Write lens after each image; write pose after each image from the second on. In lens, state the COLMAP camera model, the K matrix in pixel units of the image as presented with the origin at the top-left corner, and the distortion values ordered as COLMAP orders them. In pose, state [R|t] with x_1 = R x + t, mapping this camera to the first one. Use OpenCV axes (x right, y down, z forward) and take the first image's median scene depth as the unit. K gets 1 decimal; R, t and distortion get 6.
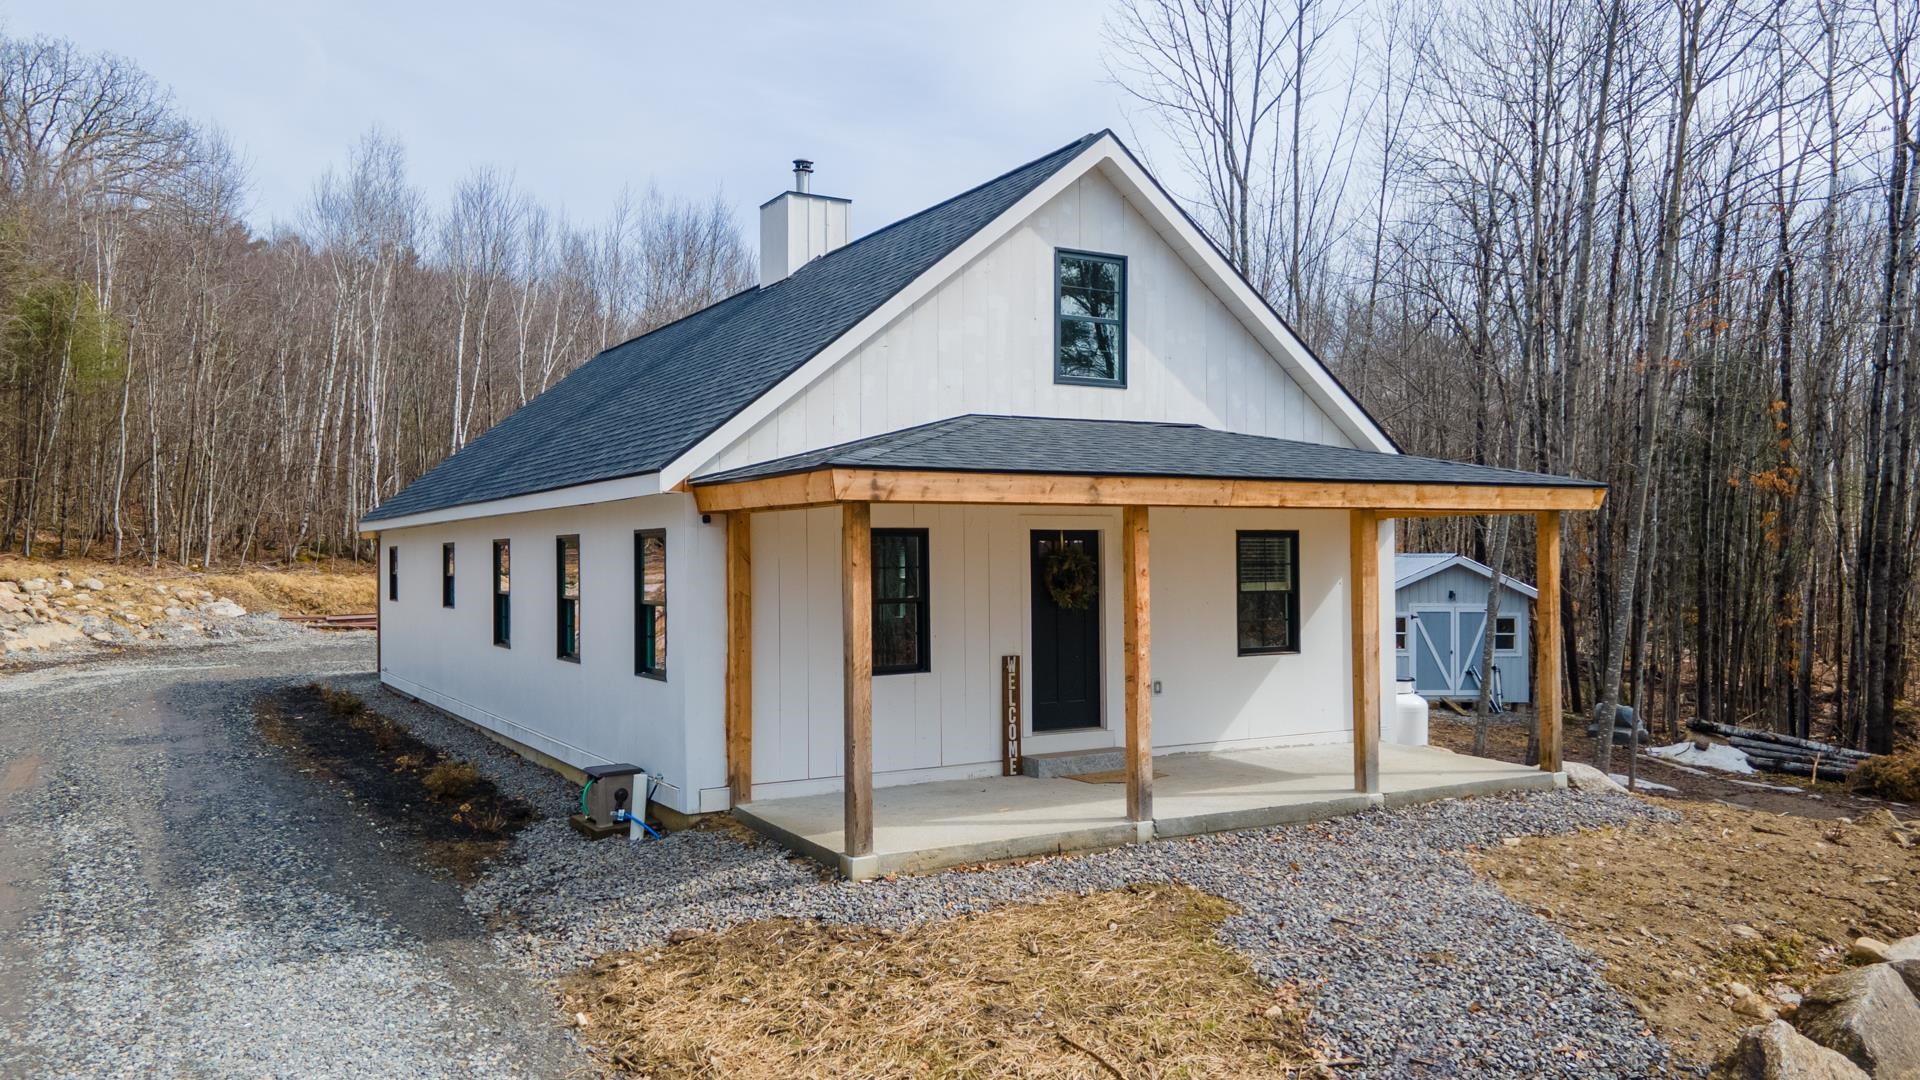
lens RADIAL K [[1410.4, 0, 960.0], [0, 1410.4, 540.0], [0, 0, 1]] dist [0.002173, 0.079080]
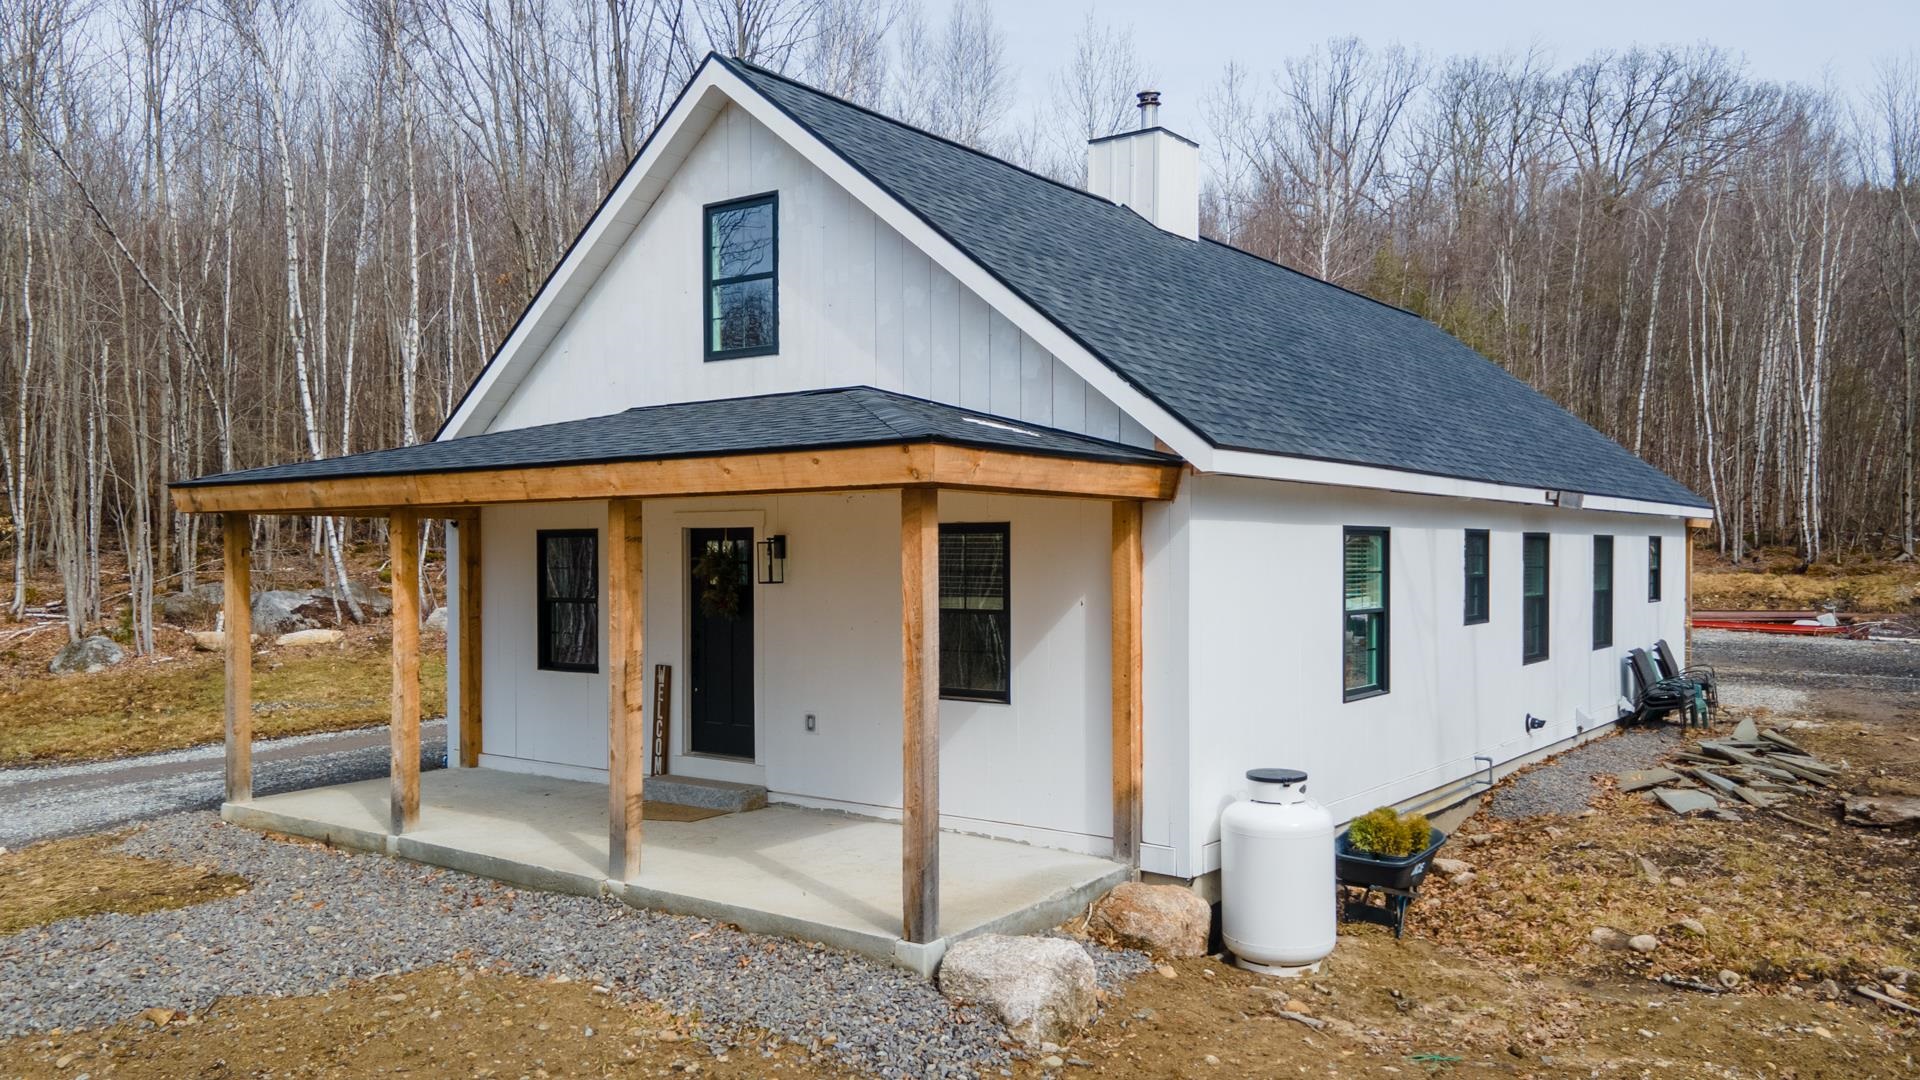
lens RADIAL K [[1451.1, 0, 958.5], [0, 1451.1, 575.8], [0, 0, 1]] dist [0.032846, -0.000128]
pose [[0.381452, 0.021344, -0.924142, 1.046225], [0.012020, 0.999534, 0.028047, -0.001194], [0.924311, -0.021807, 0.381018, 0.859402]]
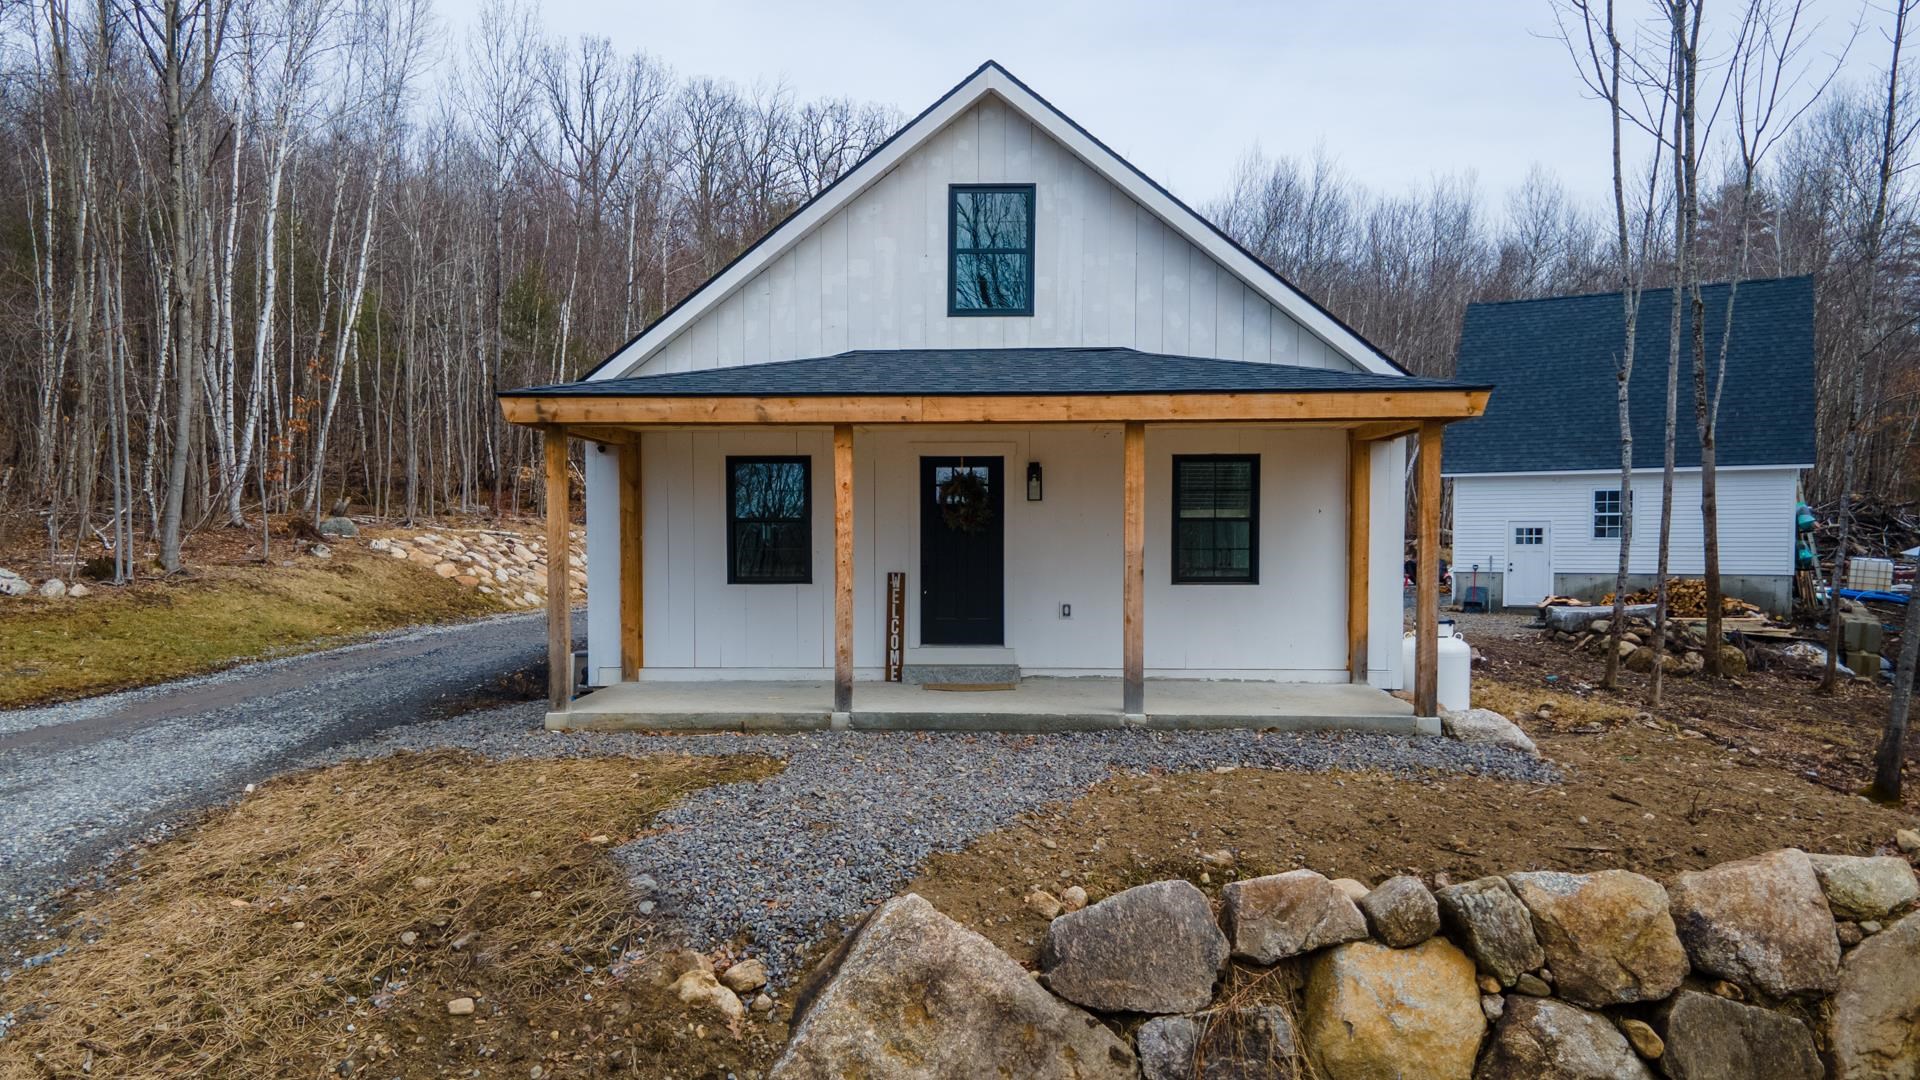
lens RADIAL K [[1406.5, 0, 960.4], [0, 1406.5, 606.8], [0, 0, 1]] dist [0.038082, 0.007788]
pose [[0.845833, 0.032239, -0.532473, 0.692402], [0.001850, 0.997989, 0.063362, 0.041779], [0.533445, -0.054579, 0.844072, 0.112904]]
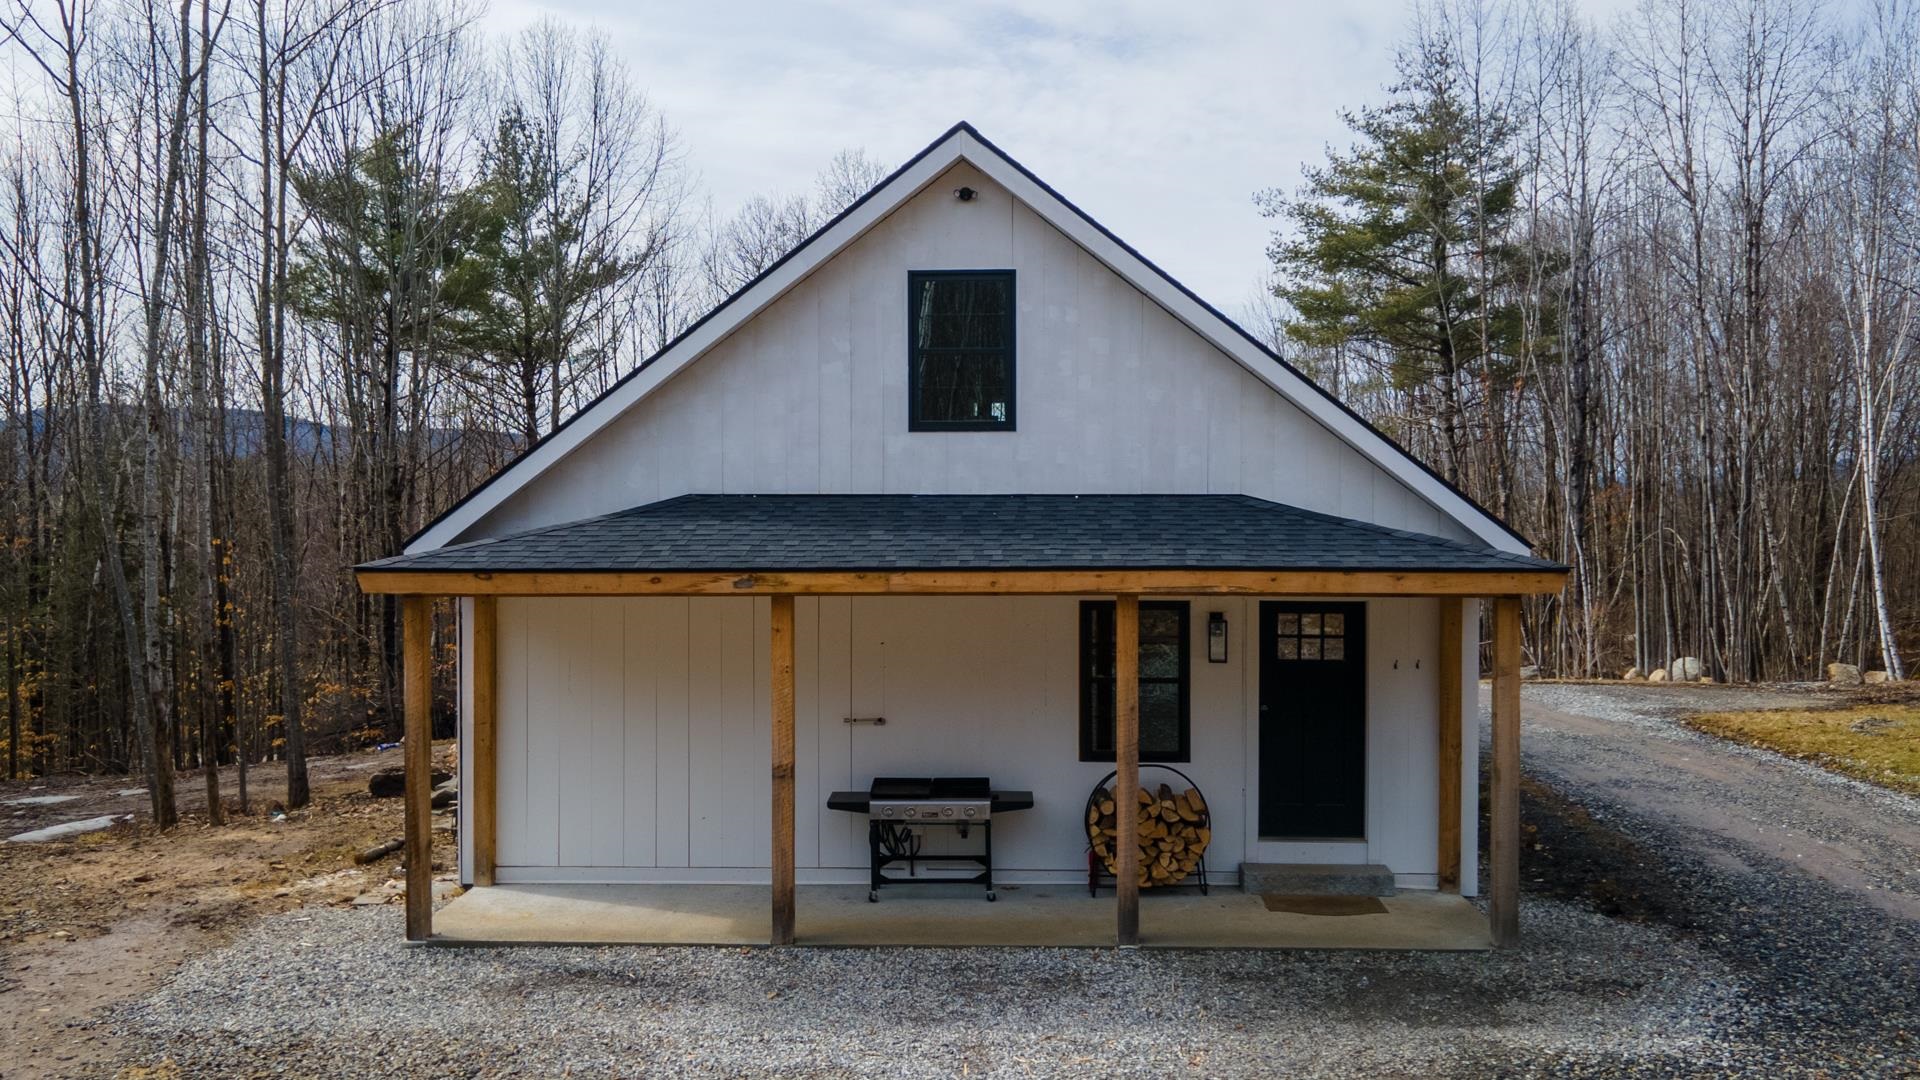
lens RADIAL K [[1399.0, 0, 960.0], [0, 1399.0, 540.0], [0, 0, 1]] dist [0.006807, 0.068919]
pose [[0.855368, -0.010230, -0.517920, 0.569655], [0.002728, 0.999880, -0.015244, -0.035103], [0.518014, 0.011626, 0.855293, 0.319872]]
